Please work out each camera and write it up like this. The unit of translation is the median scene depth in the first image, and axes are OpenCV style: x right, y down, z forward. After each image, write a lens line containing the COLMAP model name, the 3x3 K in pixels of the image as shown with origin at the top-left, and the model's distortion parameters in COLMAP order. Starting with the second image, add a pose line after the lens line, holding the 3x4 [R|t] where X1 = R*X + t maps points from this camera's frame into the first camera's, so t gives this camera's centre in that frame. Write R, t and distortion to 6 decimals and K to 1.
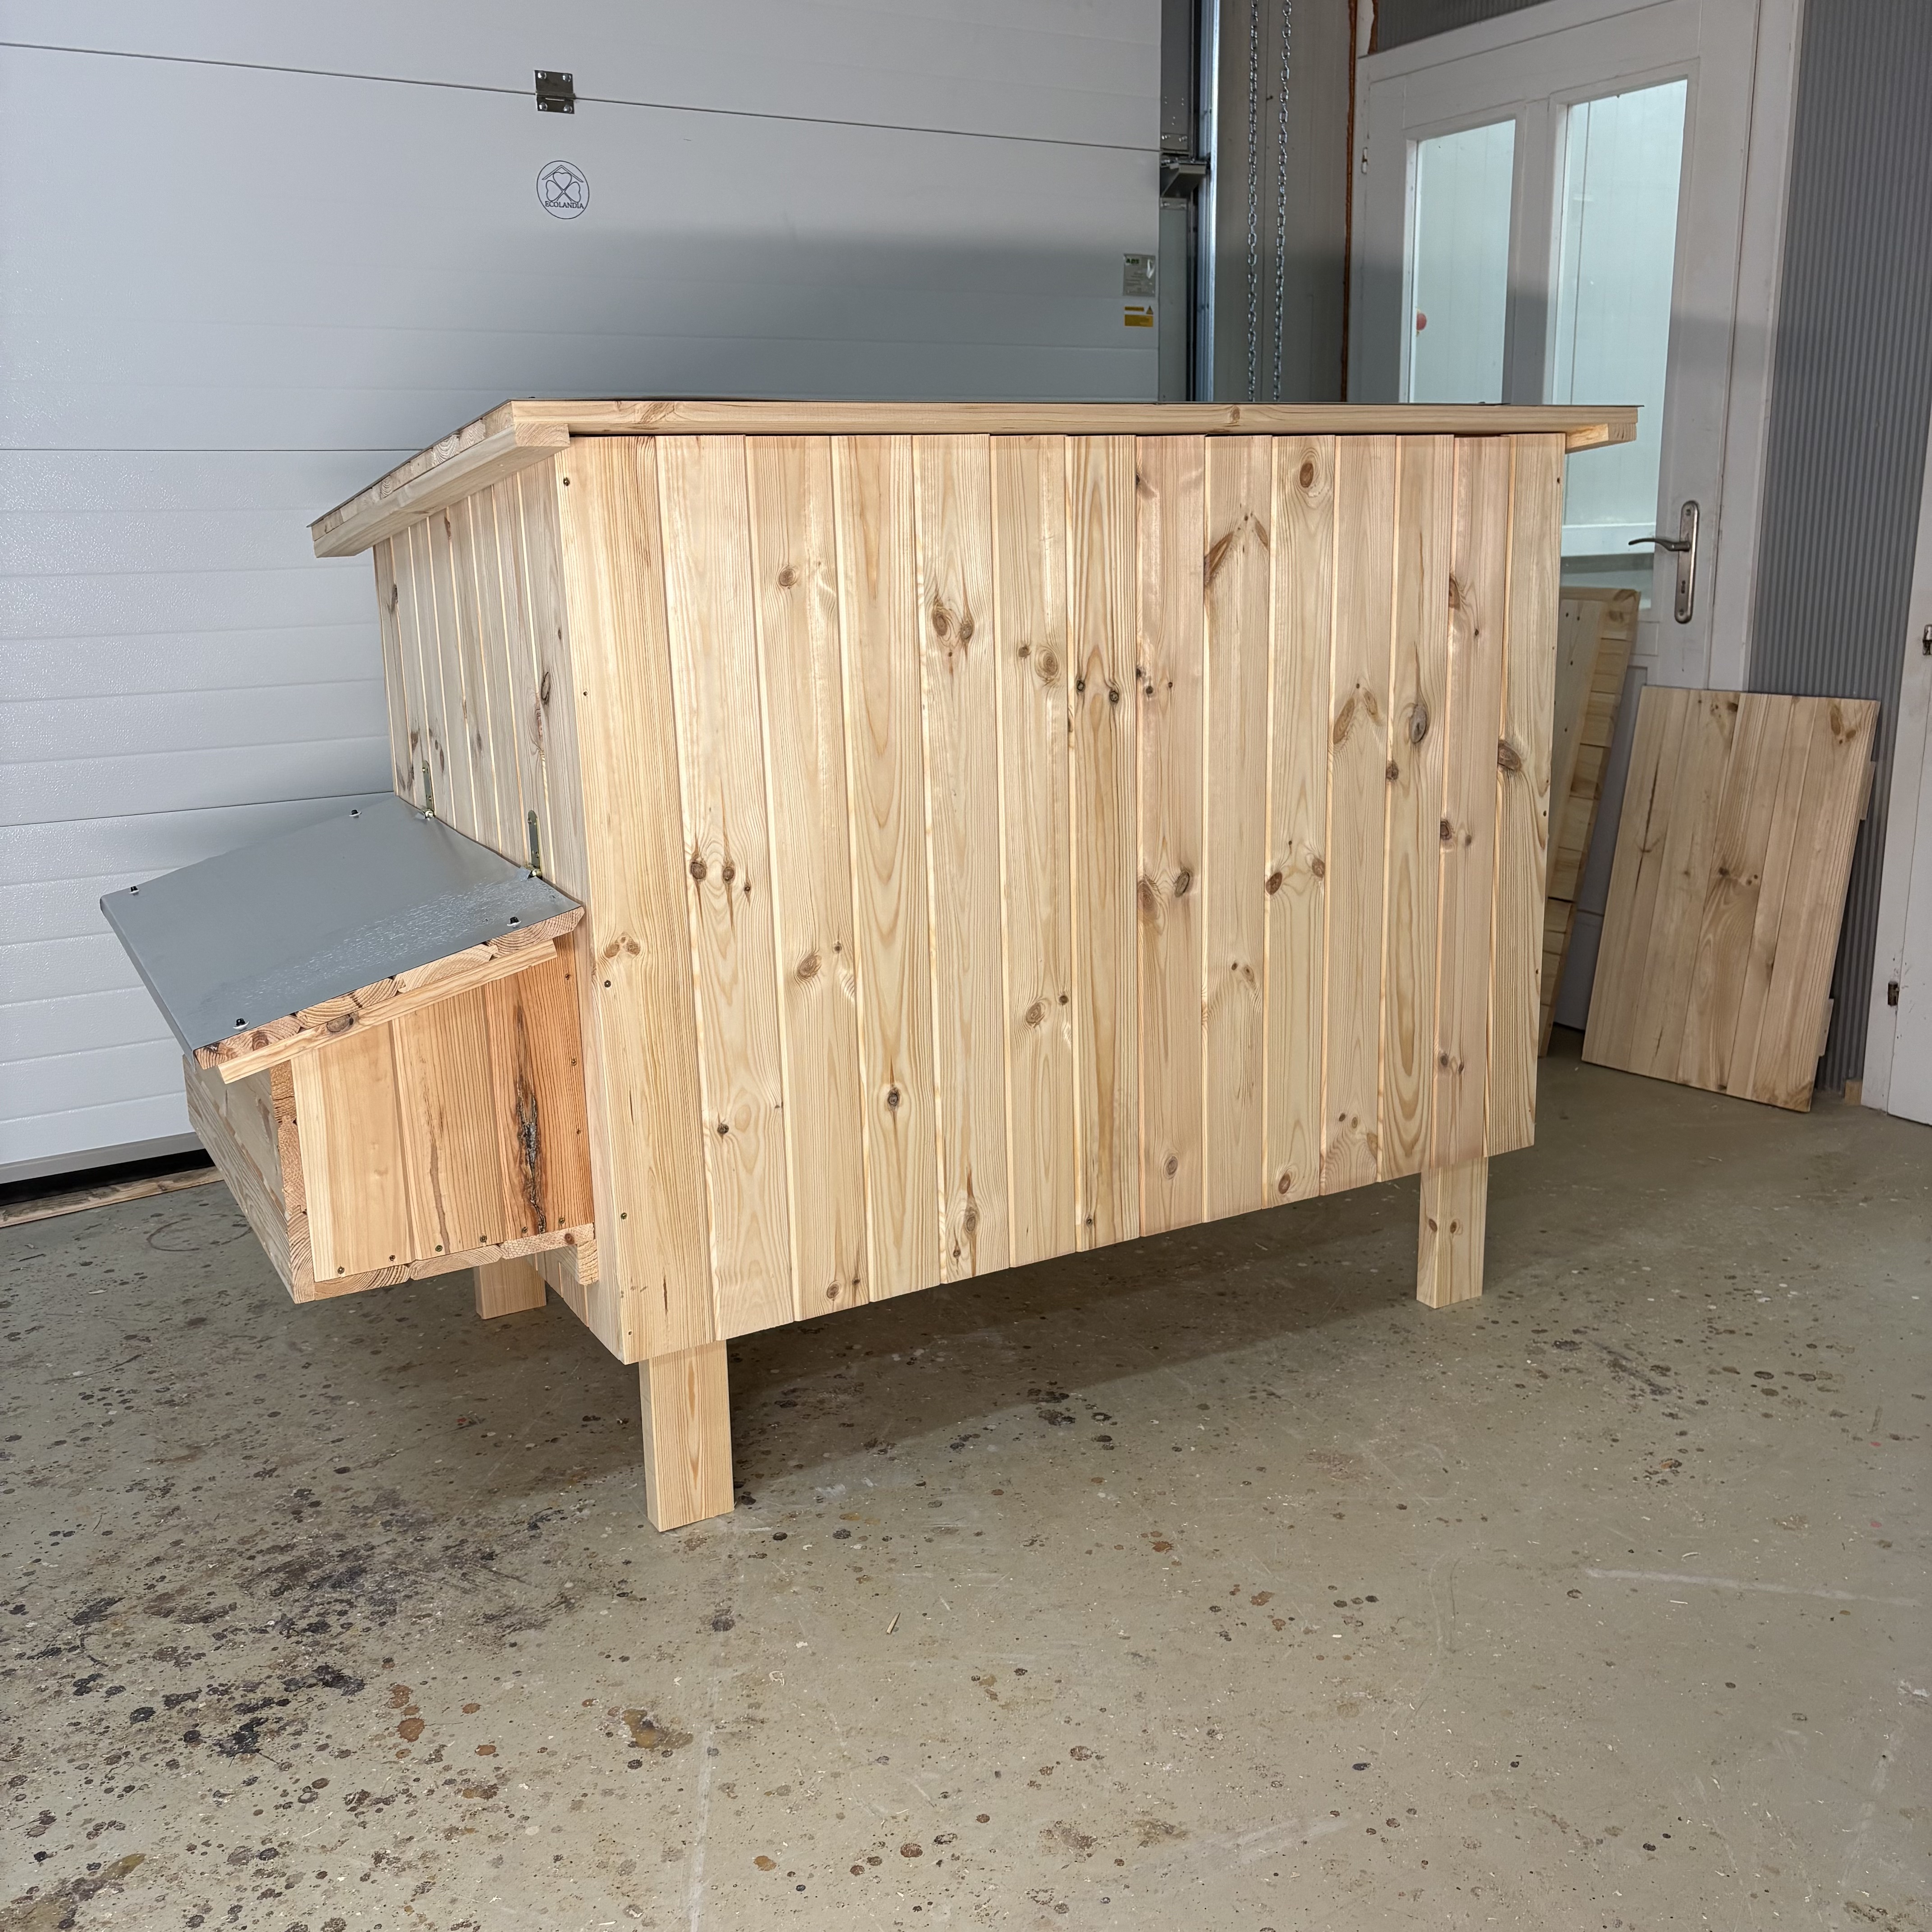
lens RADIAL K [[1978.2, 0, 976.4], [0, 1978.2, 952.0], [0, 0, 1]] dist [0.020708, 0.000000]
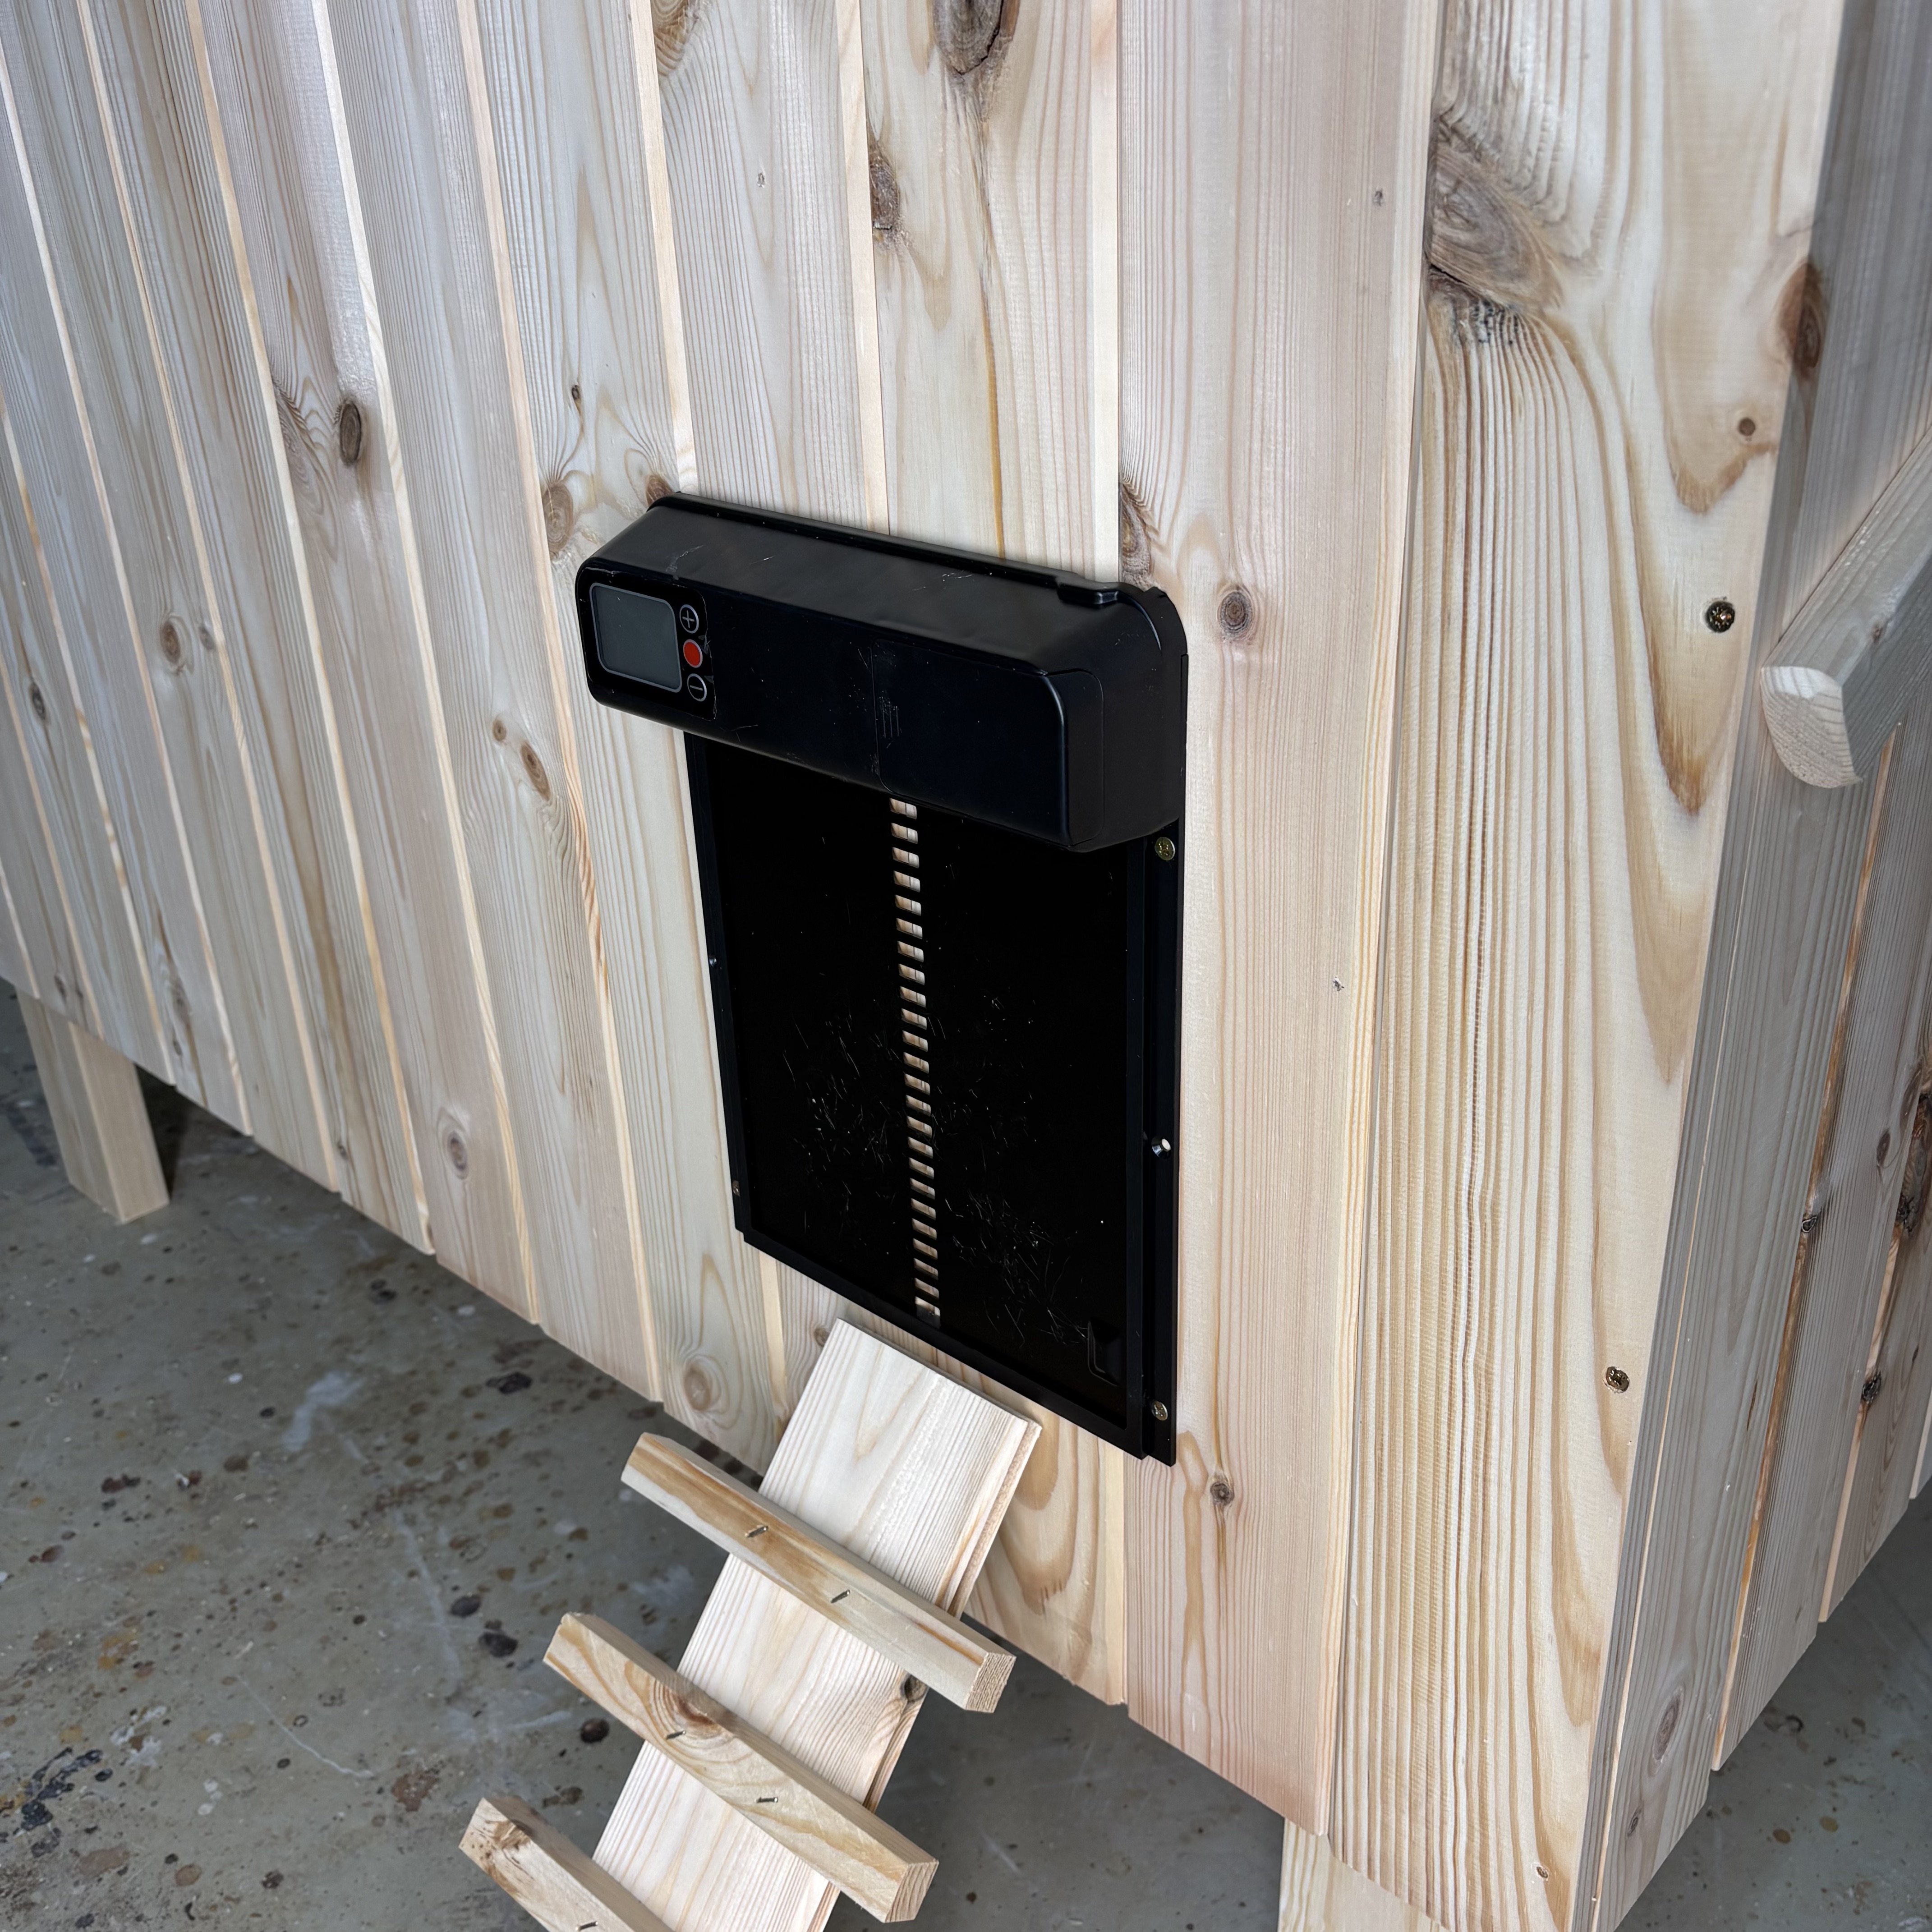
lens RADIAL K [[1978.2, 0, 990.9], [0, 1978.2, 975.6], [0, 0, 1]] dist [0.020708, 0.000000]
pose [[0.960250, -0.137064, 0.243173, -0.099044], [0.078811, 0.968828, 0.234864, 0.011128], [-0.267784, -0.206364, 0.941119, 0.559016]]
